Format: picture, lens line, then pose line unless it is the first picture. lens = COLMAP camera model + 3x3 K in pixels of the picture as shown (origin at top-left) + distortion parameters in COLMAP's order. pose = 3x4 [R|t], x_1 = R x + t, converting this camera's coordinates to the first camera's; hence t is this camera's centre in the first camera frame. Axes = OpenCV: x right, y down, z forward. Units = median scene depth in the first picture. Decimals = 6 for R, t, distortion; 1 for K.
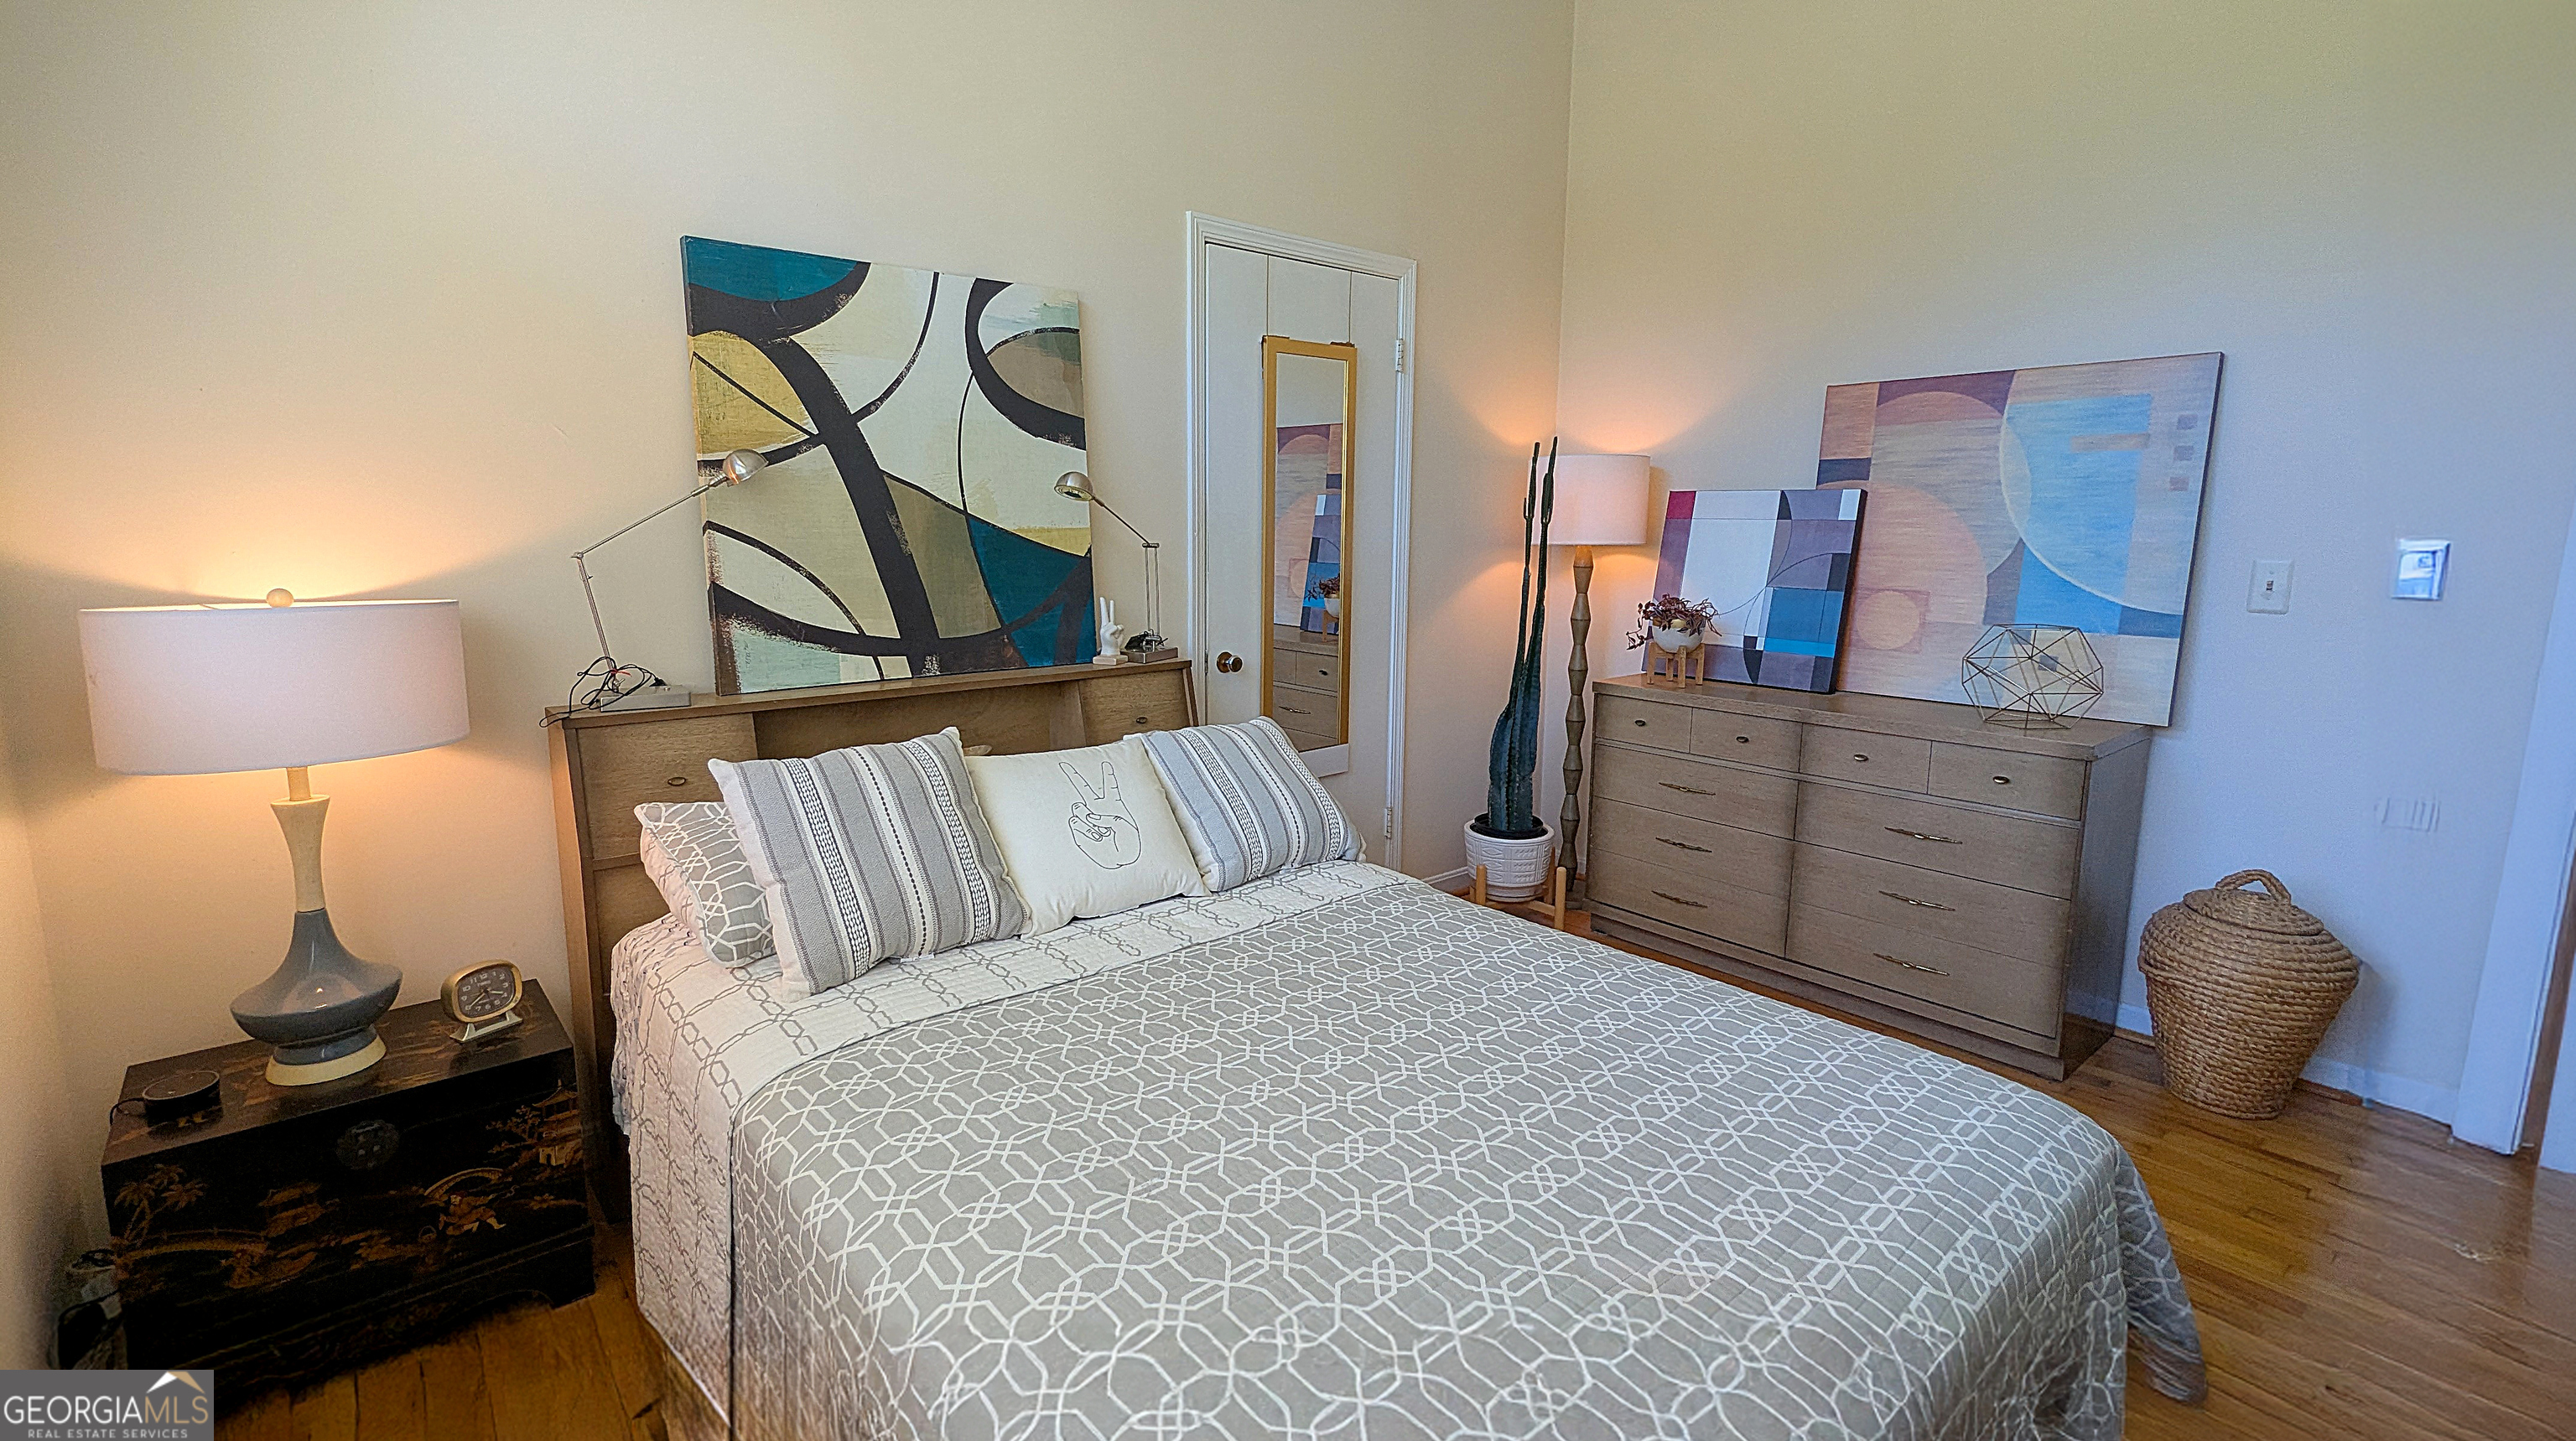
lens RADIAL K [[1115.1, 0, 1274.9], [0, 1115.1, 651.1], [0, 0, 1]] dist [0.000809, 0.000090]
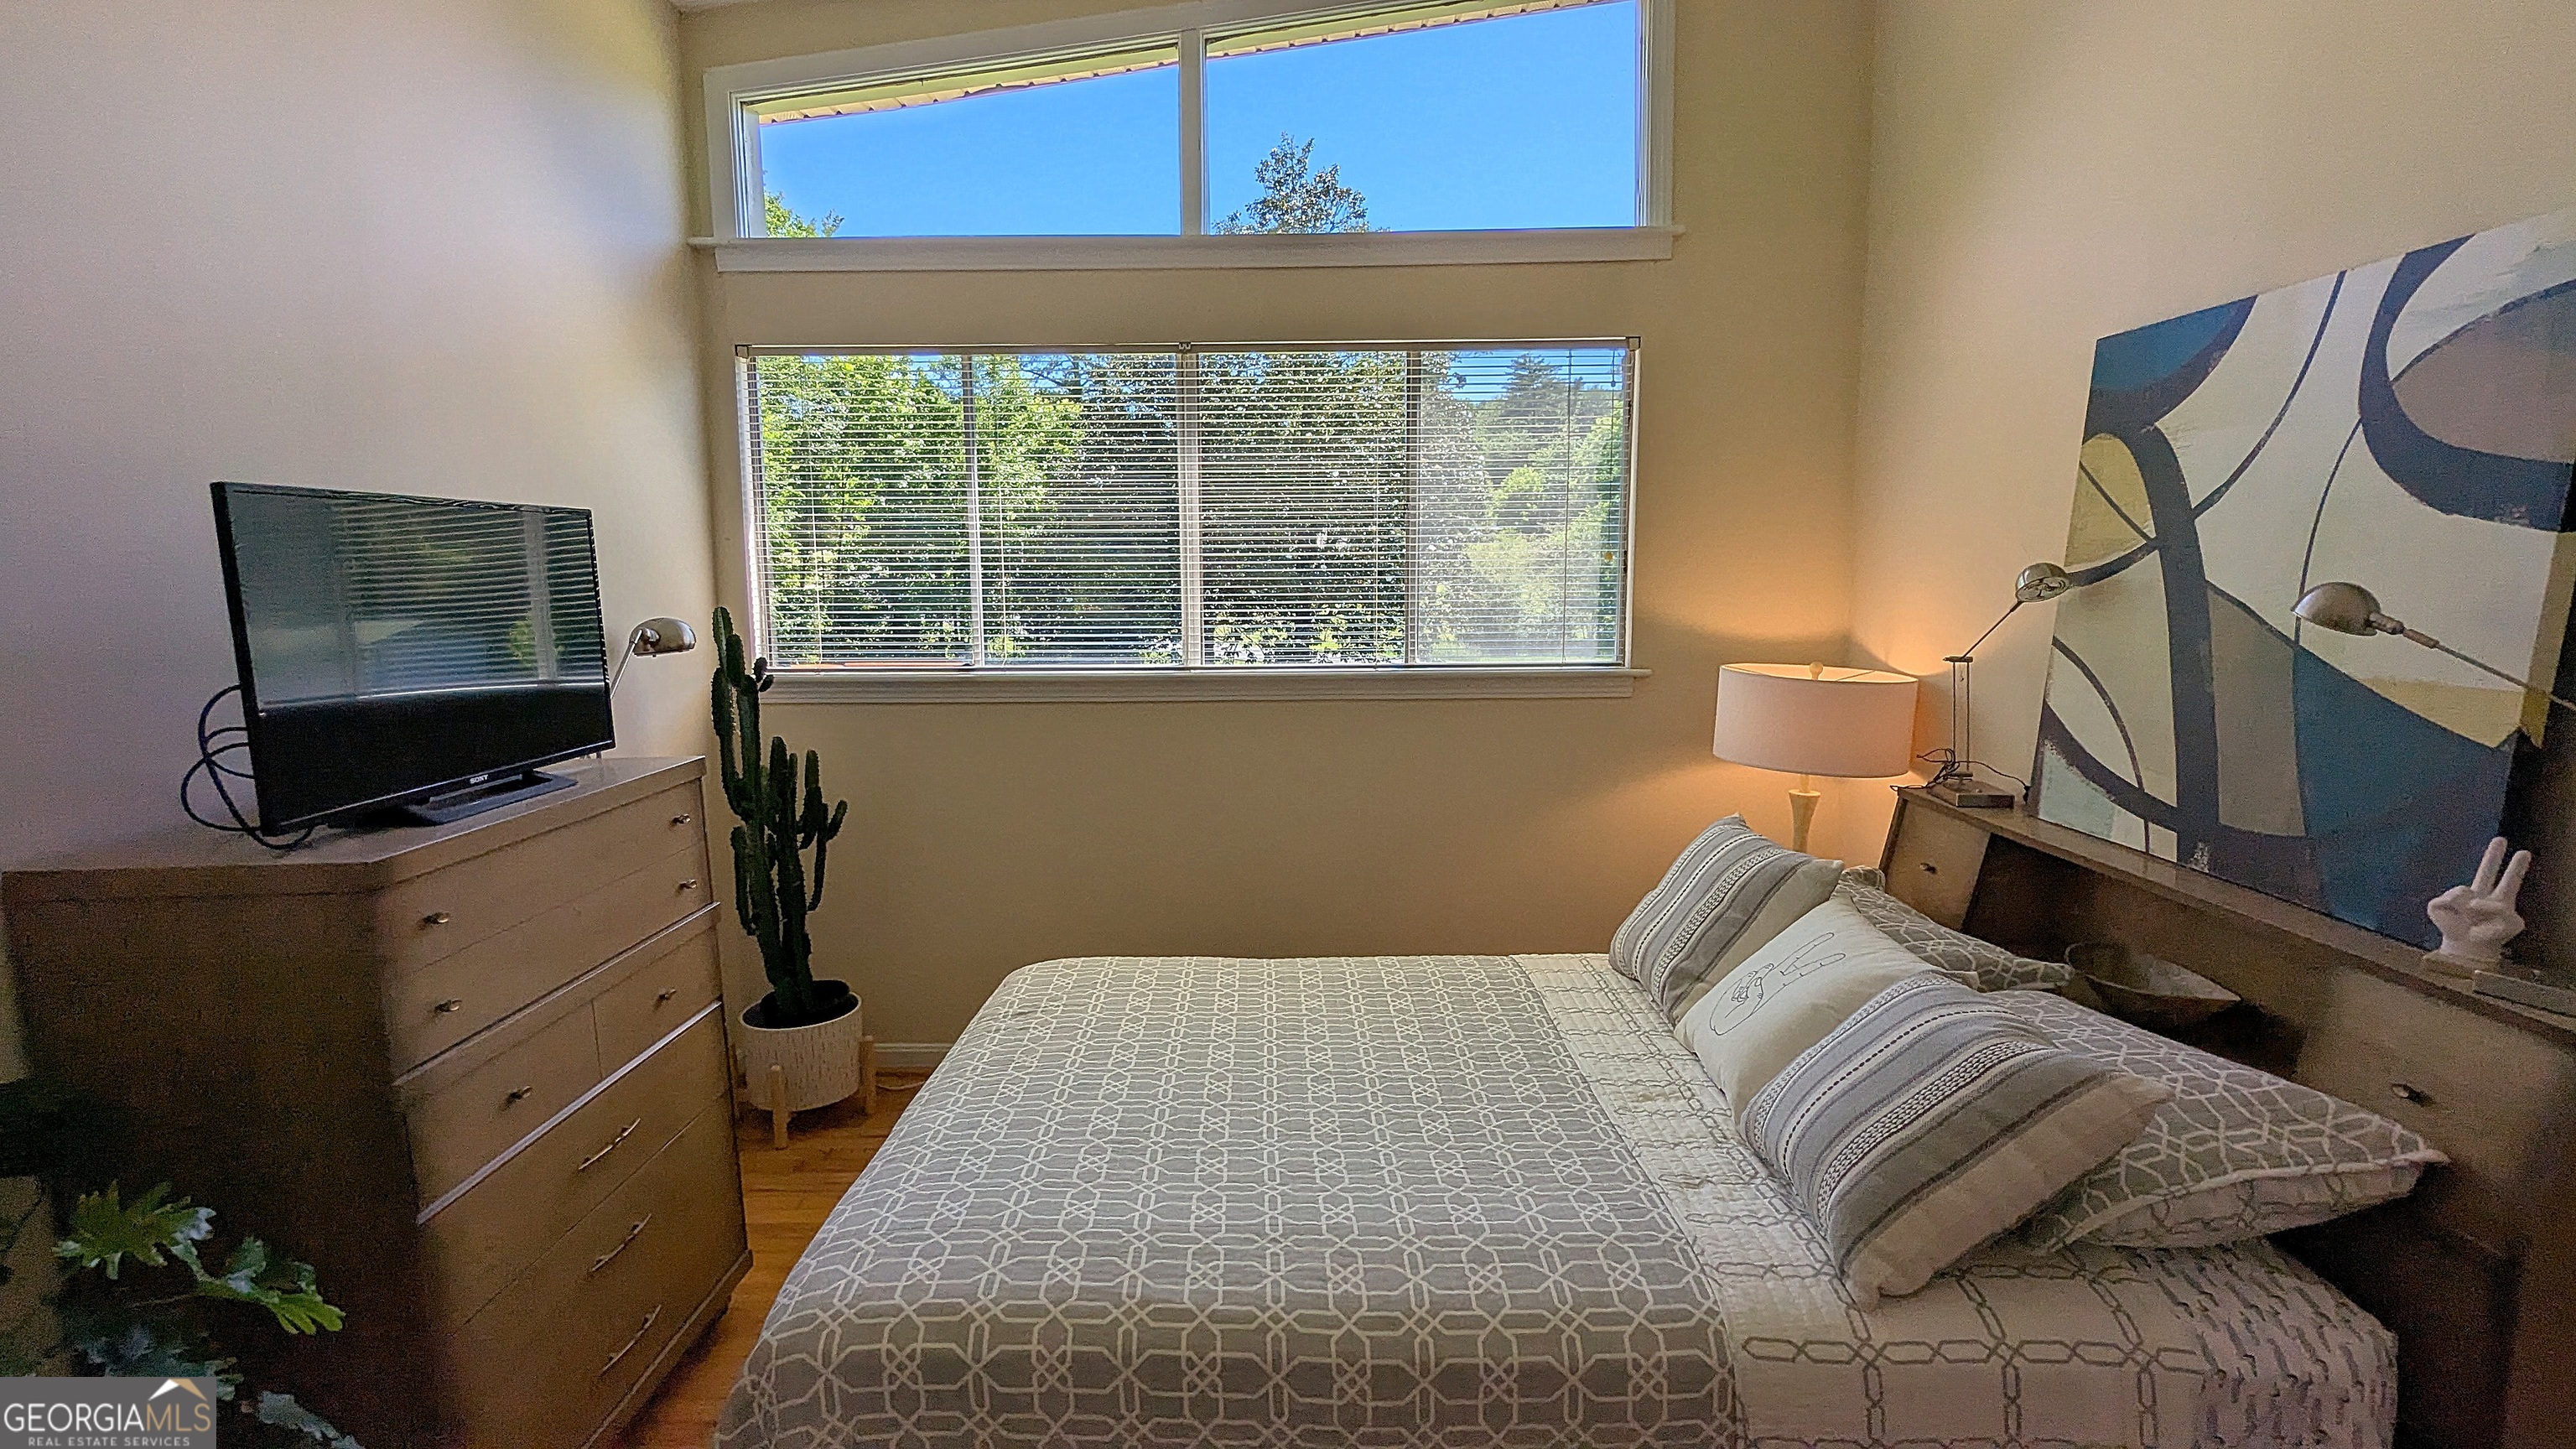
lens RADIAL K [[1225.7, 0, 1288.0], [0, 1225.7, 724.5], [0, 0, 1]] dist [-0.000557, 0.000983]
pose [[-0.640180, 0.103986, -0.761155, 0.674154], [-0.082519, 0.975756, 0.202707, -0.186546], [0.763780, 0.192579, -0.616079, 1.067776]]
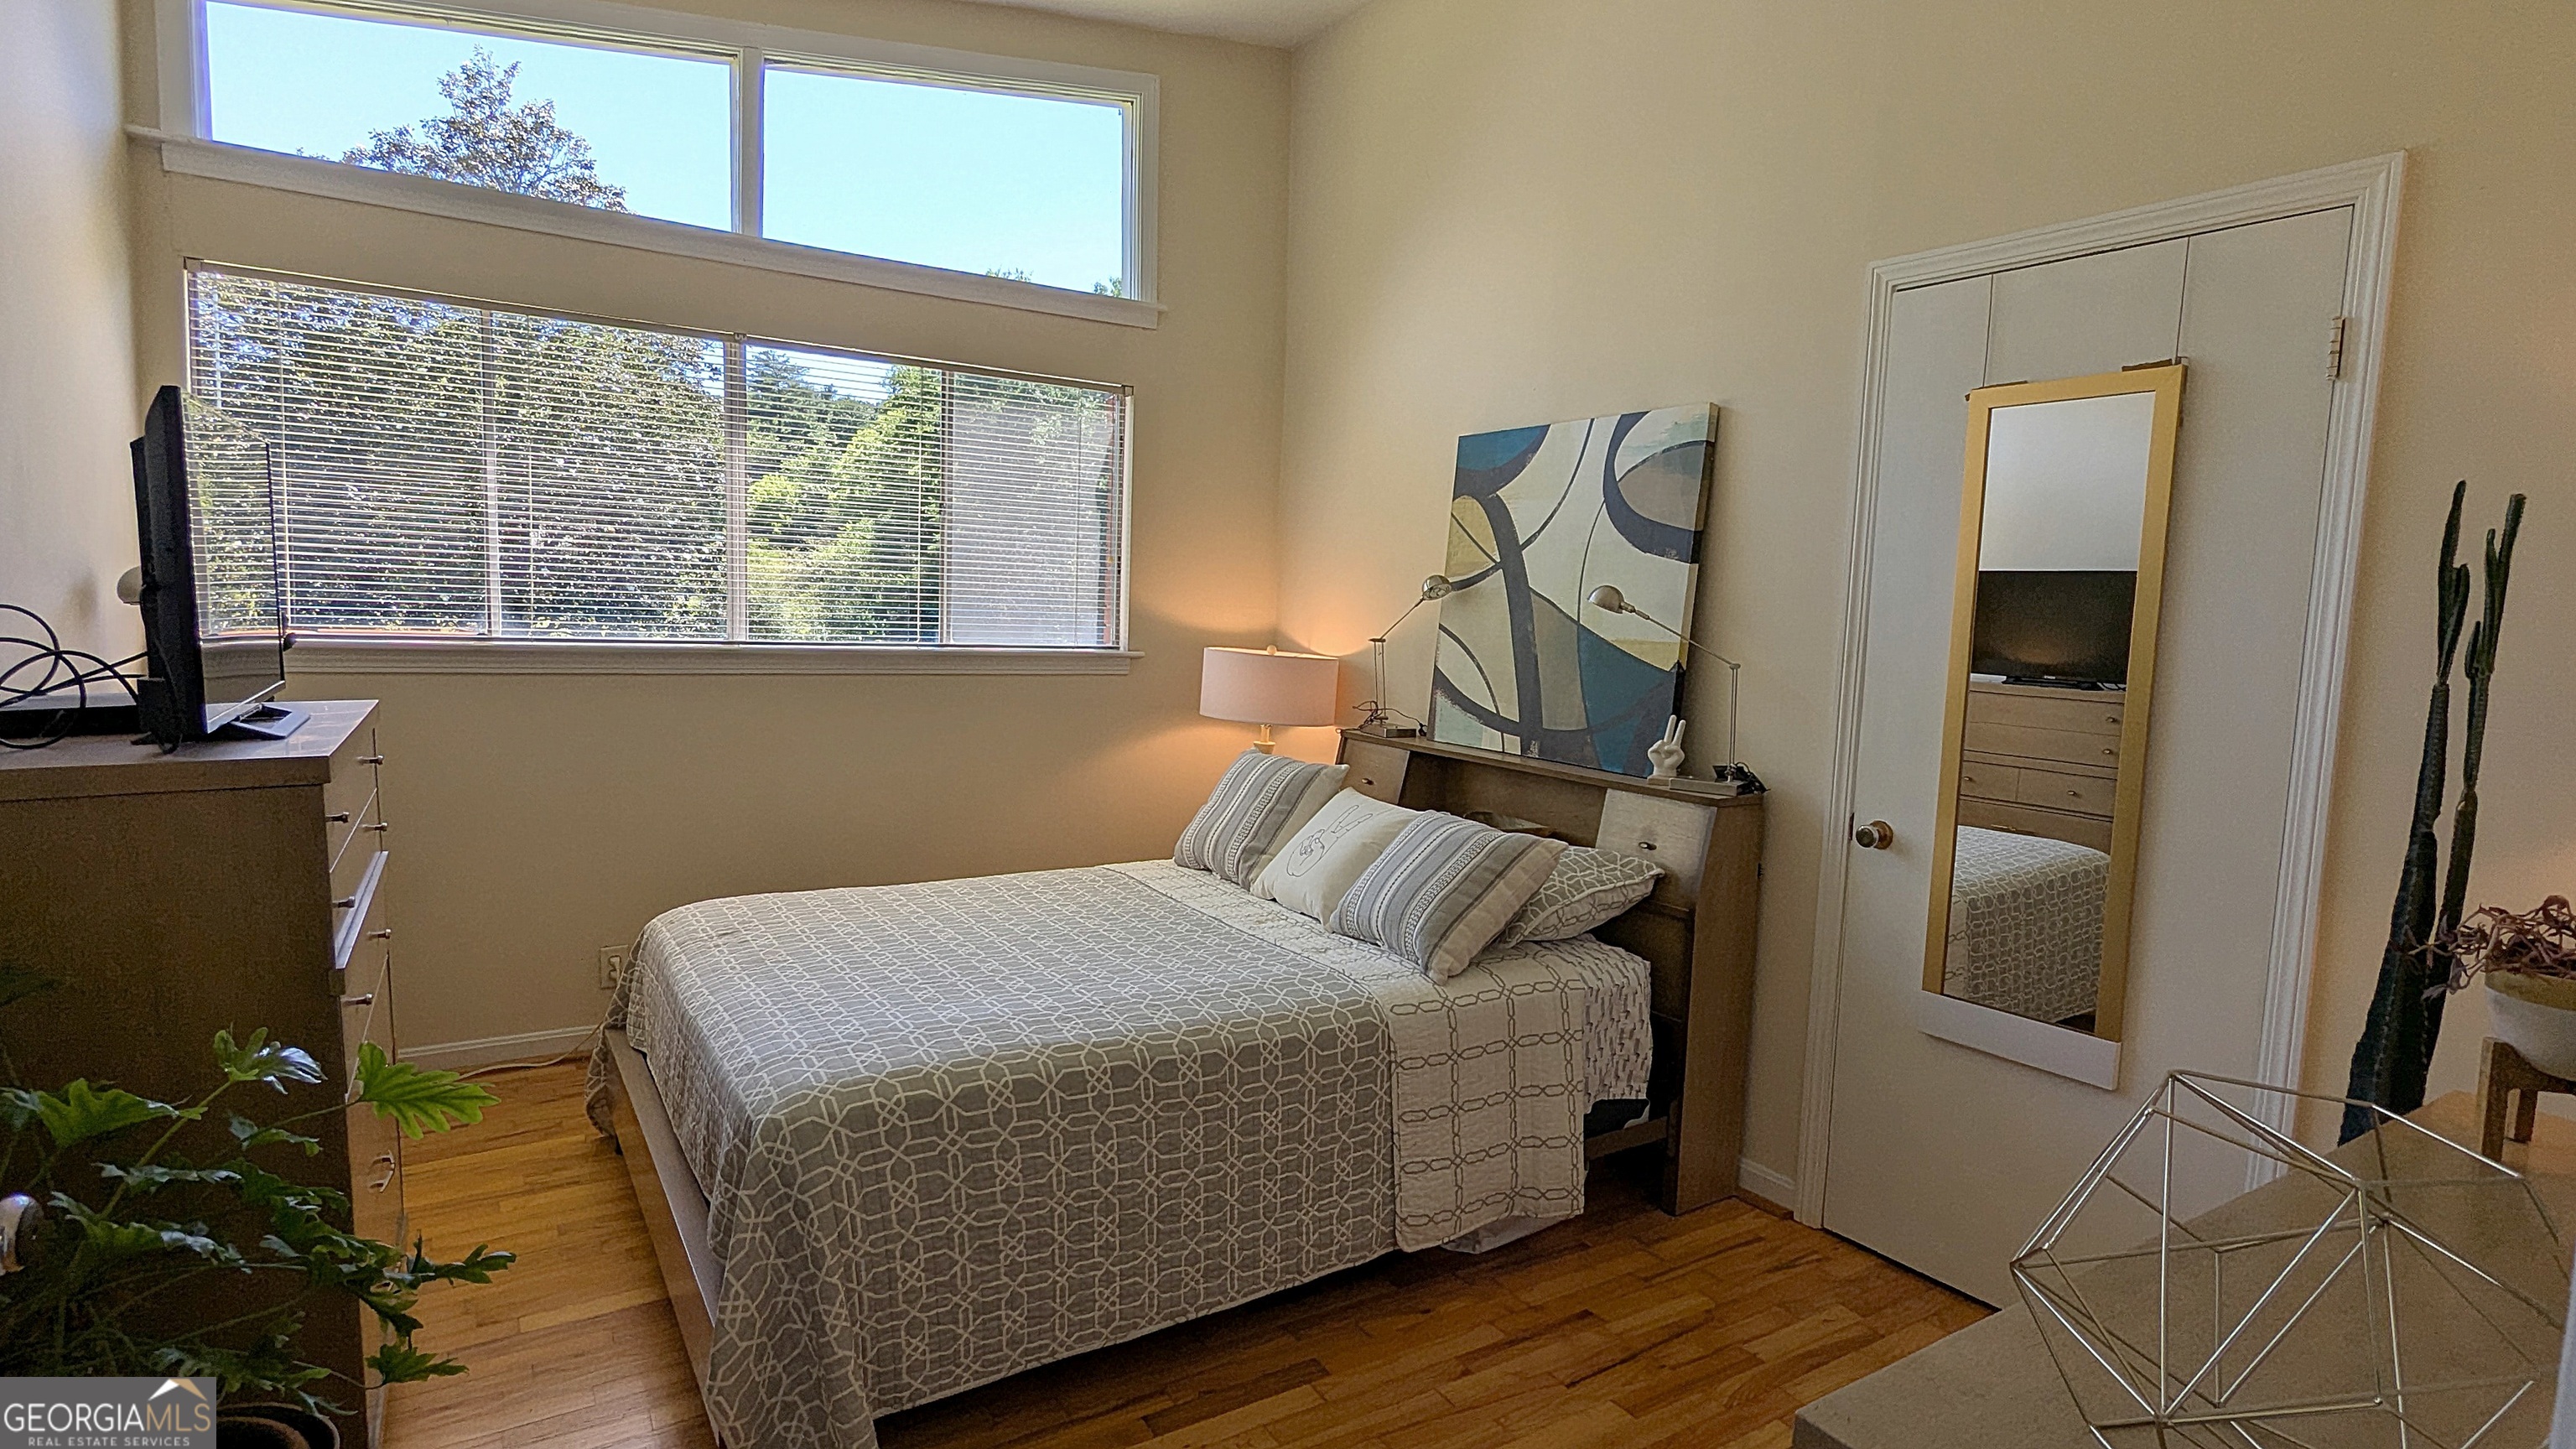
lens RADIAL K [[1290.9, 0, 1304.4], [0, 1290.9, 720.8], [0, 0, 1]] dist [-0.004340, -0.001059]
pose [[-0.106921, 0.086135, -0.990529, 1.144302], [-0.155927, 0.982461, 0.102264, -0.125666], [0.981965, 0.165385, -0.091615, 0.920487]]
